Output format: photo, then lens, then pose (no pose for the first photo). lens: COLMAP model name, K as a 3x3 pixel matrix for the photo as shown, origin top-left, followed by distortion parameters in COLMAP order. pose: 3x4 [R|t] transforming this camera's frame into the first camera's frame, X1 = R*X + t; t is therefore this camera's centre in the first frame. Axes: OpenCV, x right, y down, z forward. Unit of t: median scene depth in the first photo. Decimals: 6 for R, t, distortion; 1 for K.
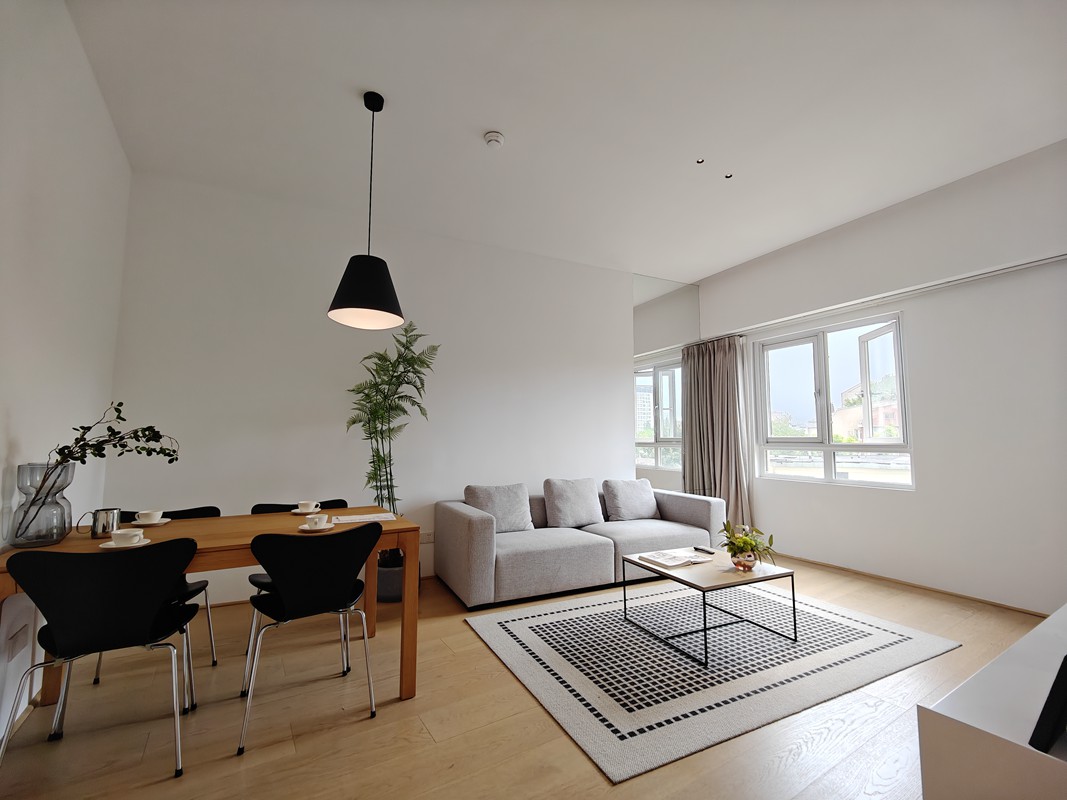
lens RADIAL K [[471.1, 0, 542.3], [0, 471.1, 398.9], [0, 0, 1]] dist [-0.001333, -0.000329]
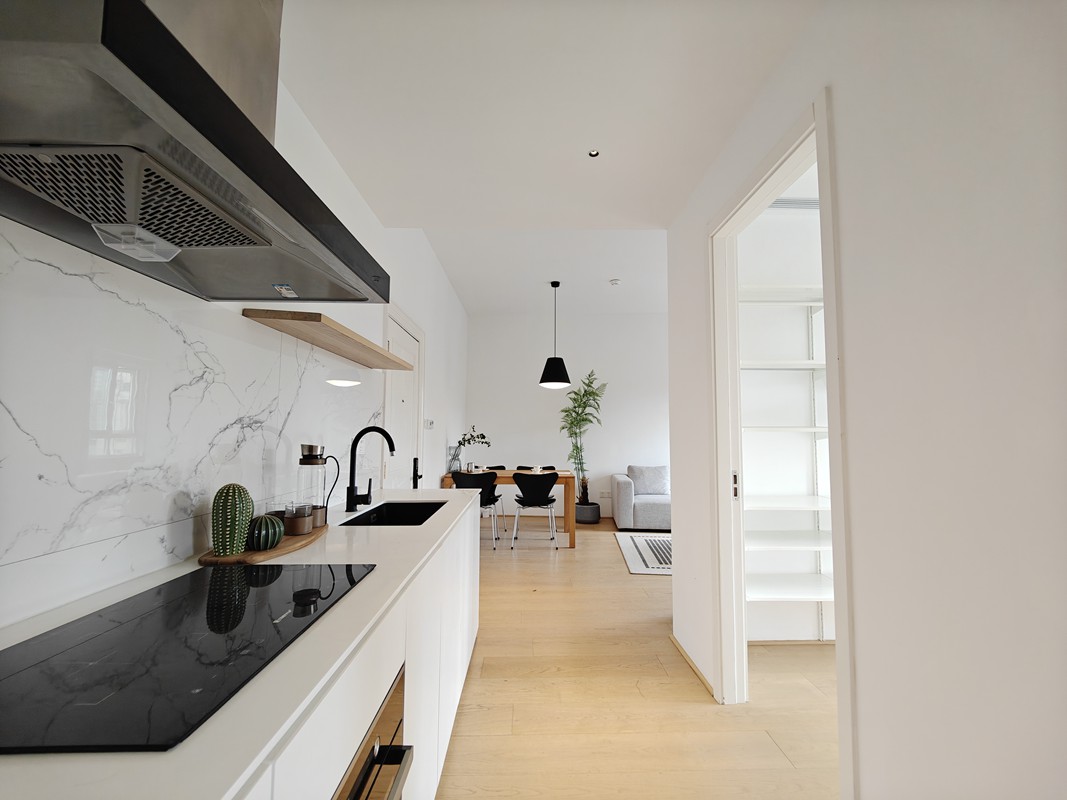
lens RADIAL K [[471.1, 0, 542.3], [0, 471.1, 398.9], [0, 0, 1]] dist [-0.001333, -0.000329]
pose [[0.862794, -0.030810, -0.504615, 0.520784], [0.038938, 0.999226, 0.005567, -0.087523], [0.504053, -0.024452, 0.863326, -0.718645]]
